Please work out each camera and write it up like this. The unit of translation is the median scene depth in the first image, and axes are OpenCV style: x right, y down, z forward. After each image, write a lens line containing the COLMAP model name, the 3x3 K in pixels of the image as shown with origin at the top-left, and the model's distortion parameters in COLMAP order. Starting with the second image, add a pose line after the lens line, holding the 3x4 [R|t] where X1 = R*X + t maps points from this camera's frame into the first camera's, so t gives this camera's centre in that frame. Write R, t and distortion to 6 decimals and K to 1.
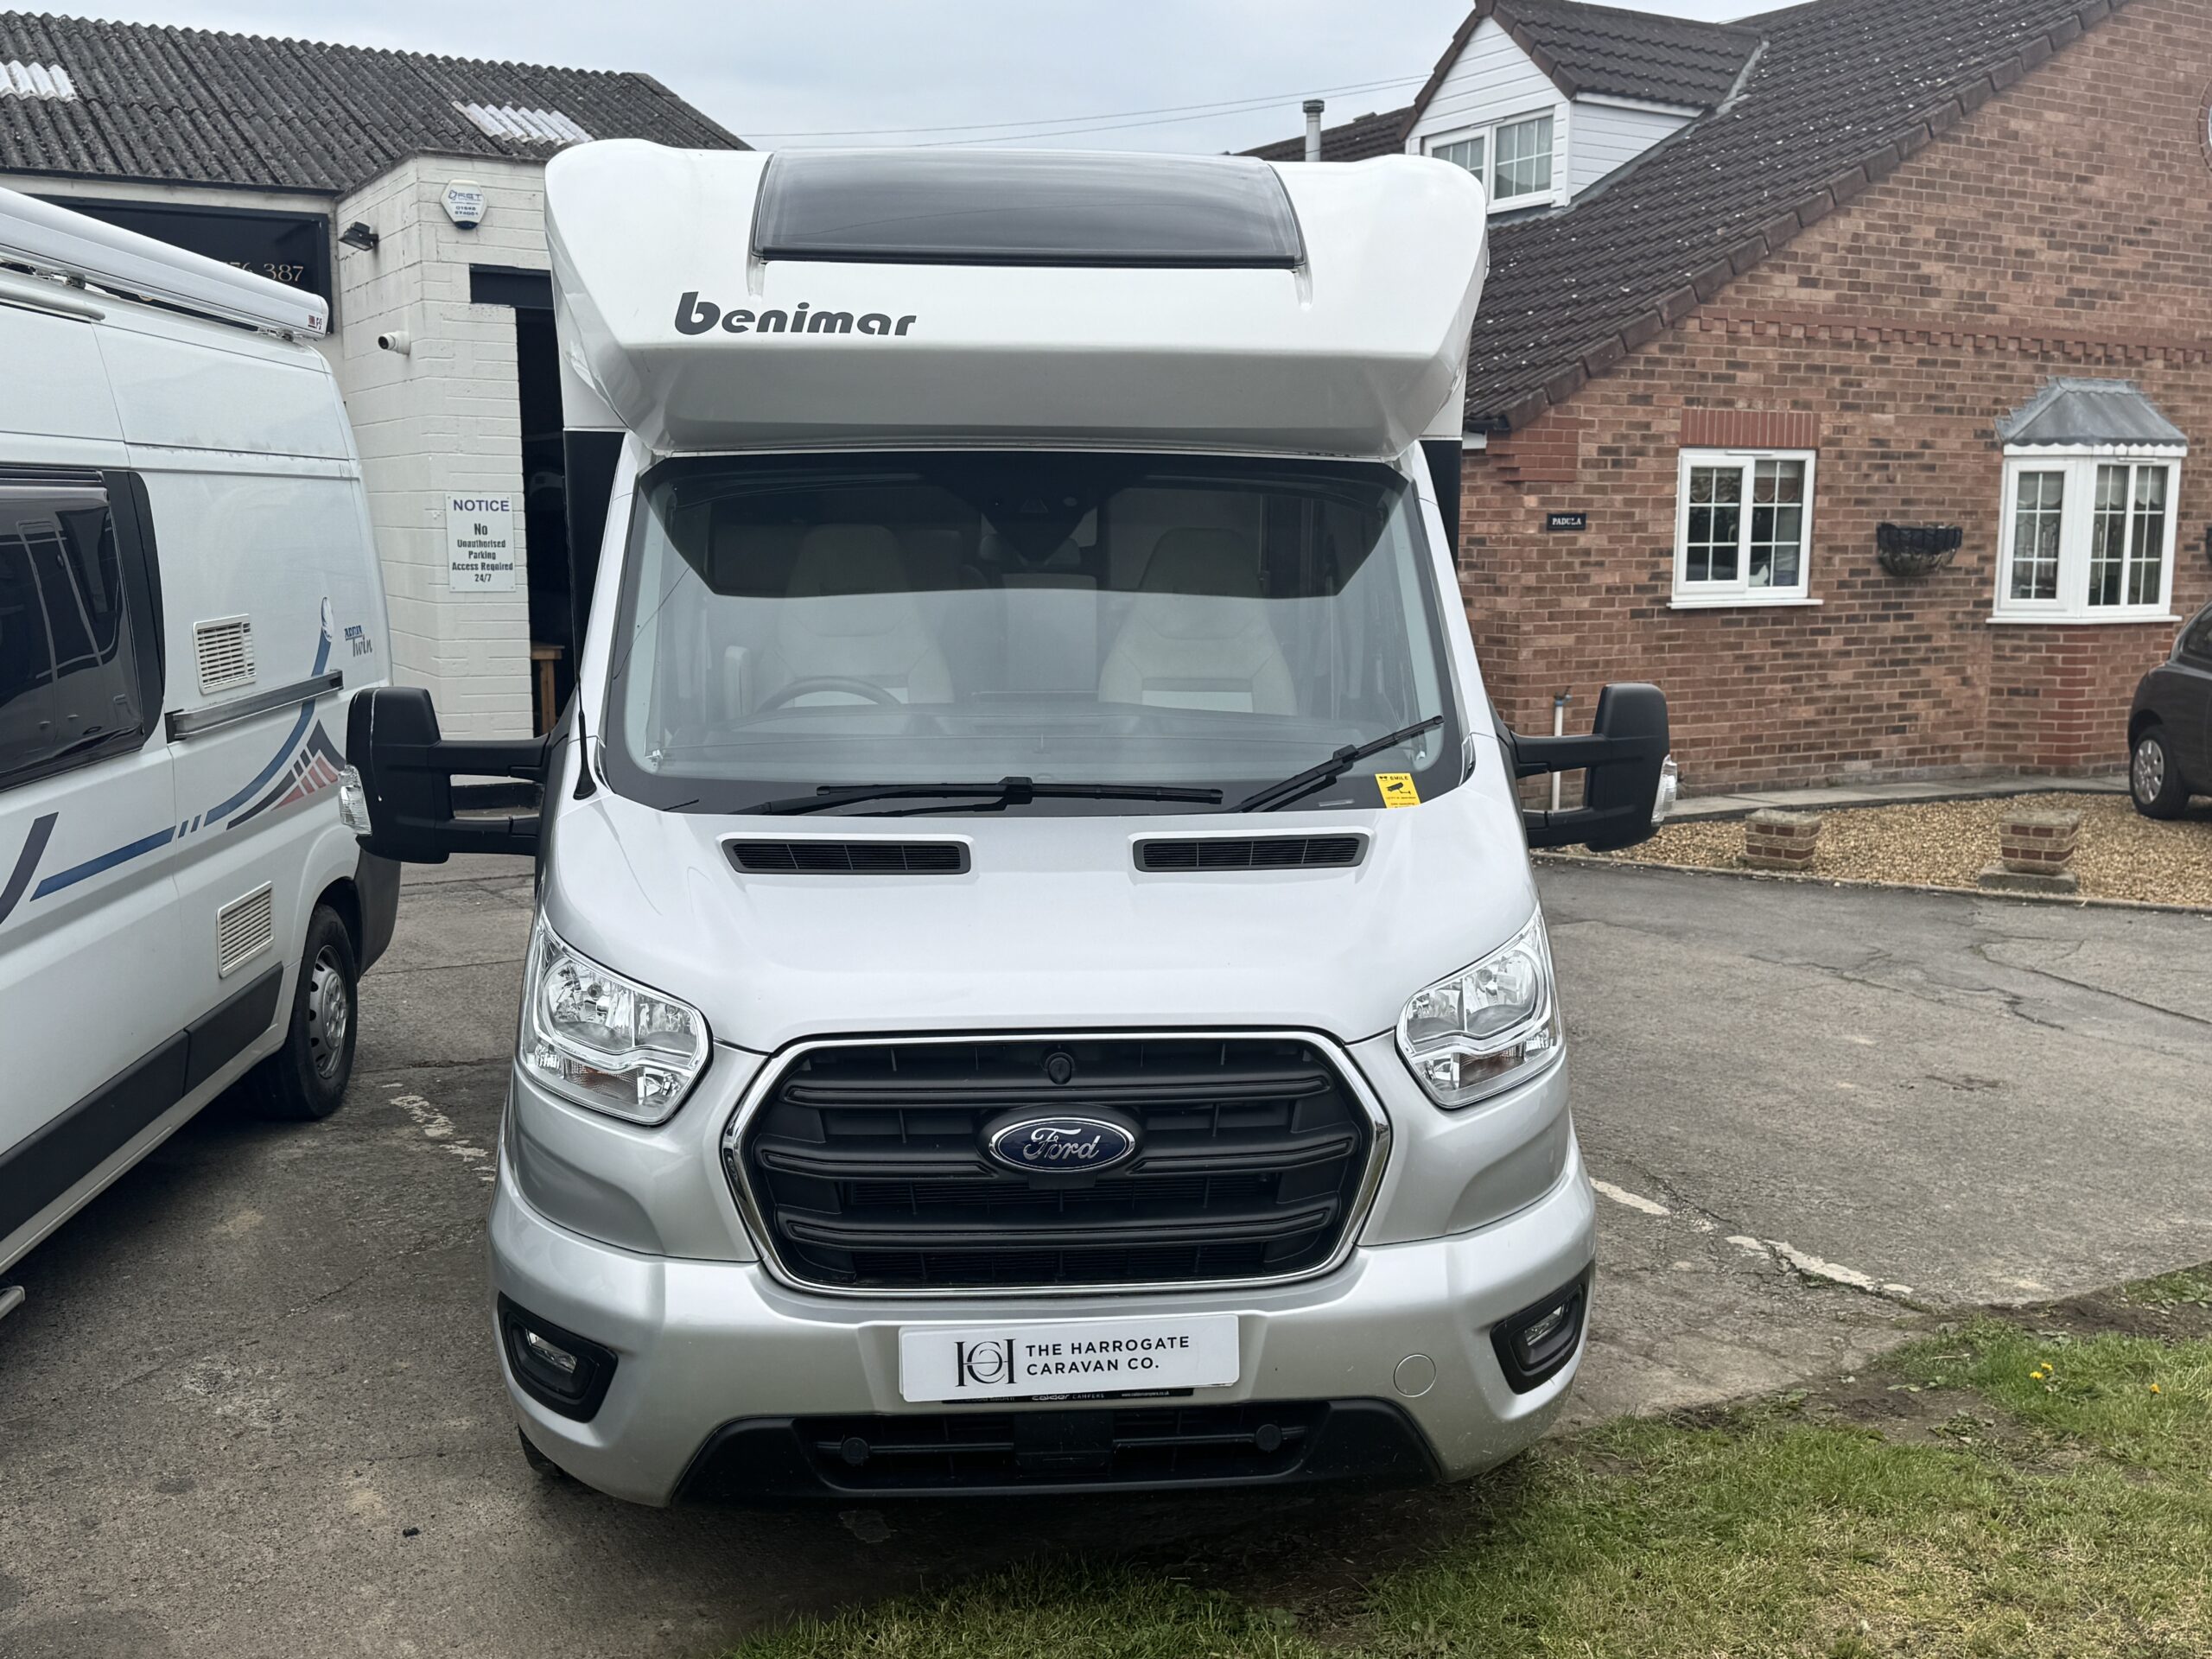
lens RADIAL K [[2202.8, 0, 1099.5], [0, 2202.8, 816.8], [0, 0, 1]] dist [0.044346, 0.000000]
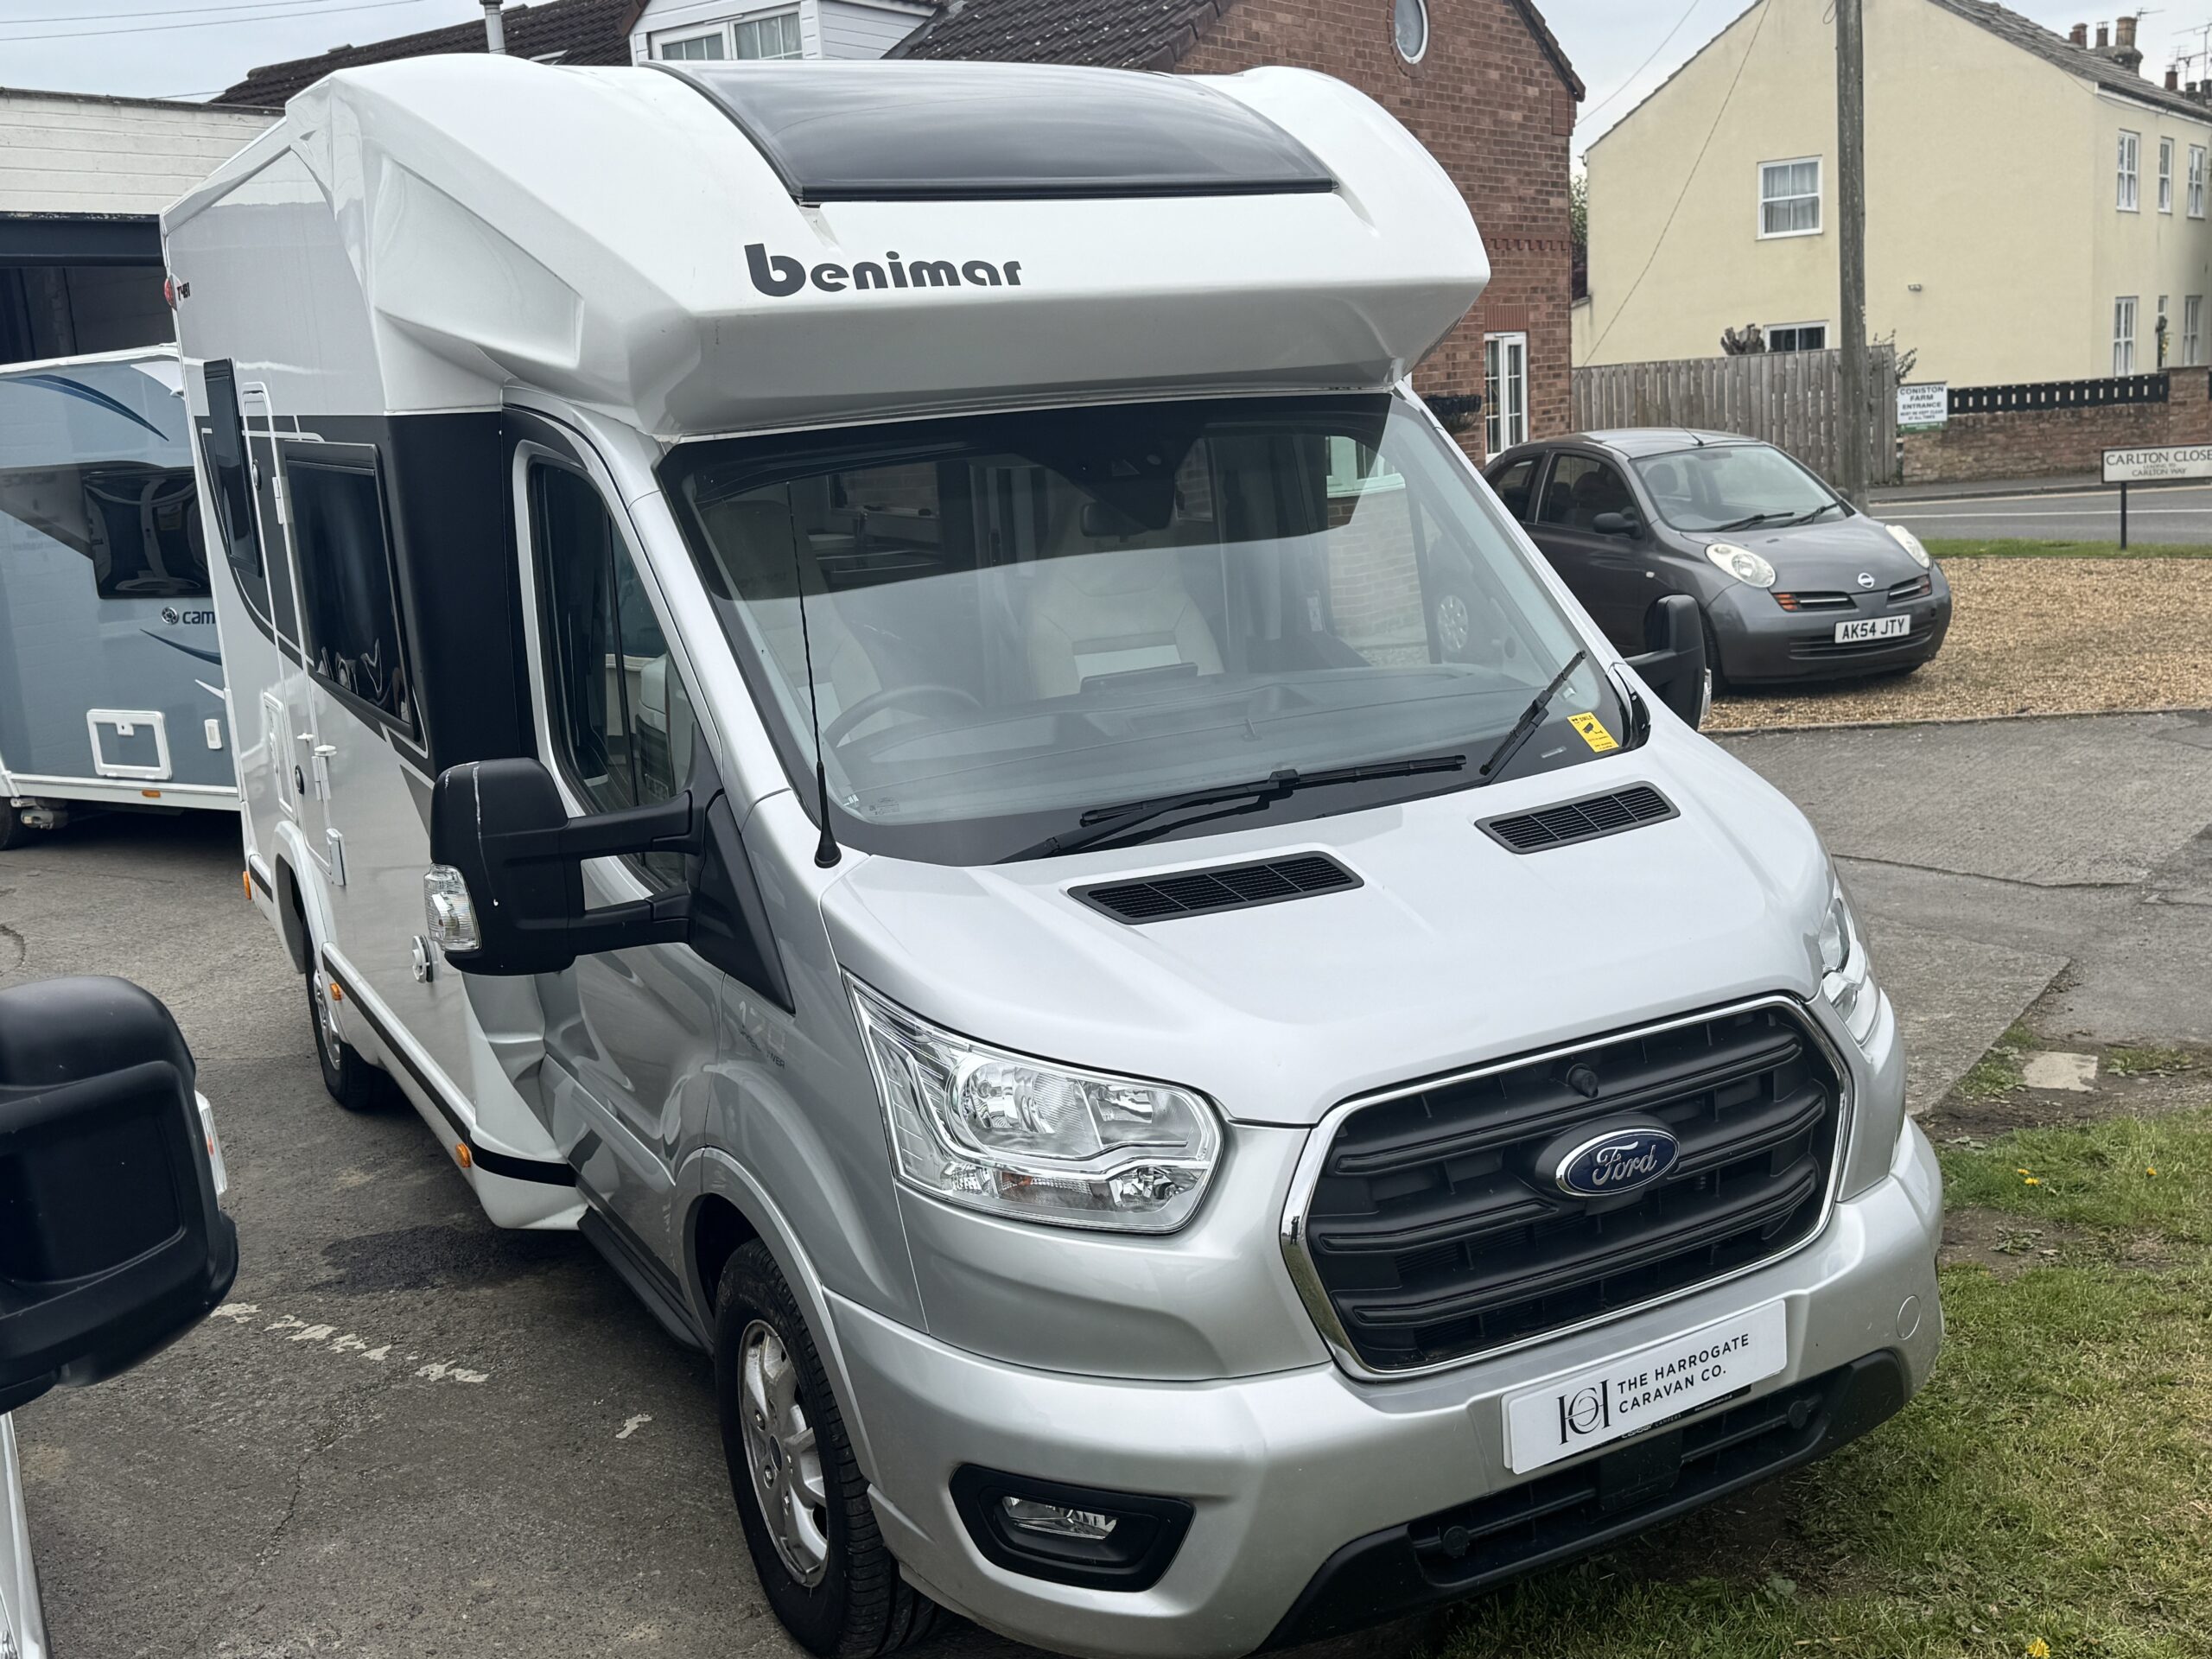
lens RADIAL K [[2202.8, 0, 1107.5], [0, 2202.8, 822.1], [0, 0, 1]] dist [0.044346, 0.000000]
pose [[0.914165, -0.140982, 0.380035, -0.398196], [0.123825, 0.989877, 0.069358, -0.060819], [-0.385967, -0.016347, 0.922368, 0.168738]]
